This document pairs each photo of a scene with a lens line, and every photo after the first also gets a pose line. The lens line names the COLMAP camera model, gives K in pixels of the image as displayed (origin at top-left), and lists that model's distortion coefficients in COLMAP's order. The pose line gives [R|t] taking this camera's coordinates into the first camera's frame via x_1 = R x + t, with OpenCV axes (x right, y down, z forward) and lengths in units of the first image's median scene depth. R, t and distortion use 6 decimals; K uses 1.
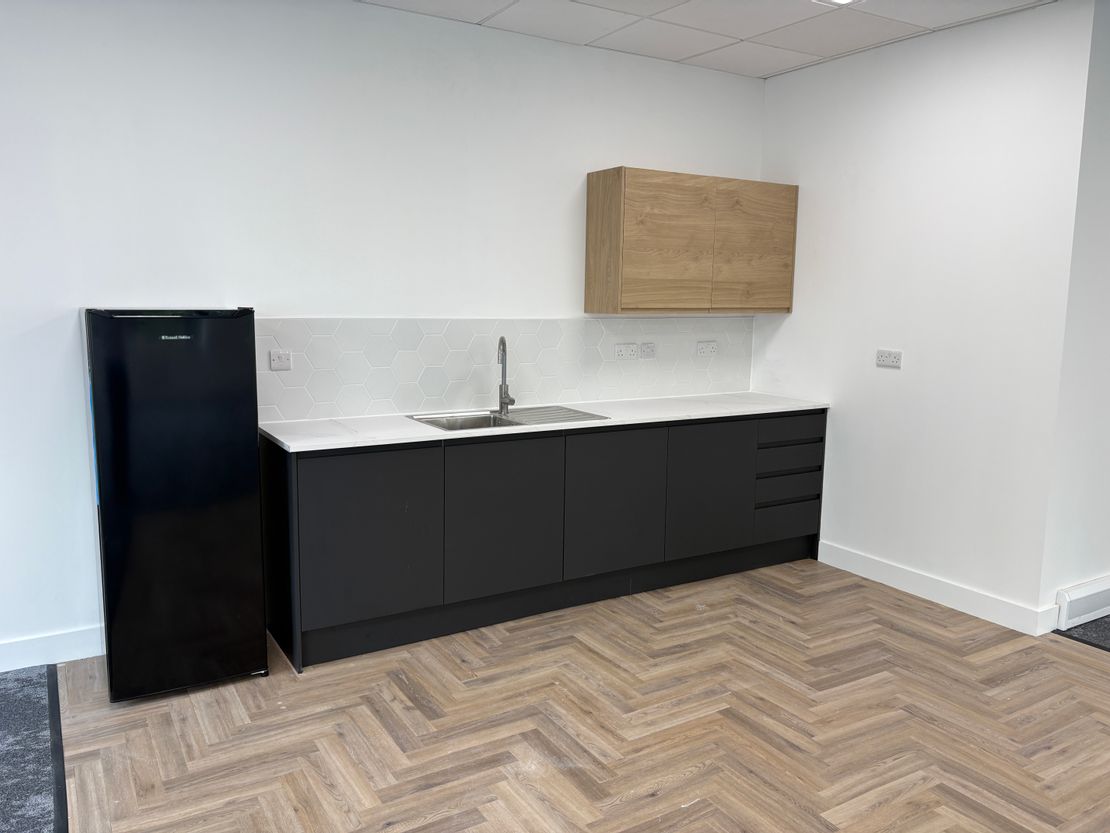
lens RADIAL K [[849.1, 0, 555.0], [0, 849.1, 416.5], [0, 0, 1]] dist [0.018510, -0.000917]
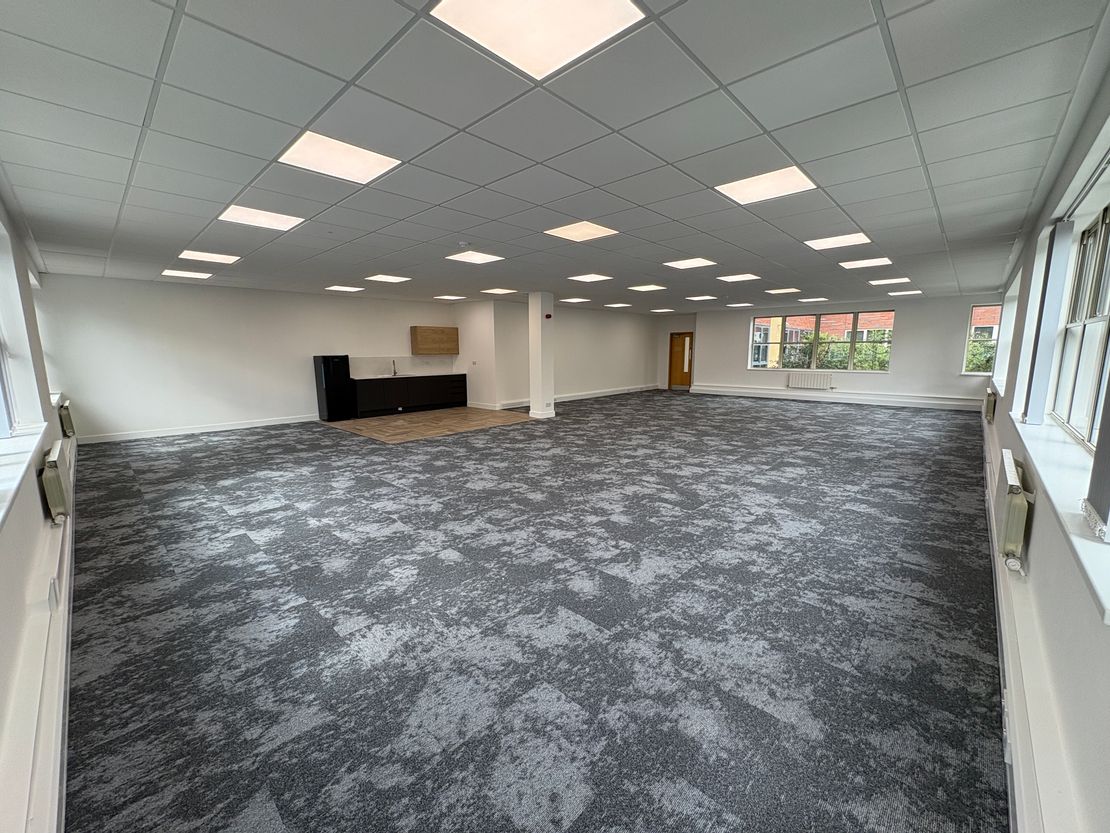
lens RADIAL K [[442.3, 0, 552.8], [0, 442.3, 419.2], [0, 0, 1]] dist [-0.000481, 0.000194]
pose [[0.964446, -0.059881, 0.257405, 0.166689], [0.056388, 0.998189, 0.020936, 0.281761], [-0.258193, -0.005677, 0.966077, -1.976586]]
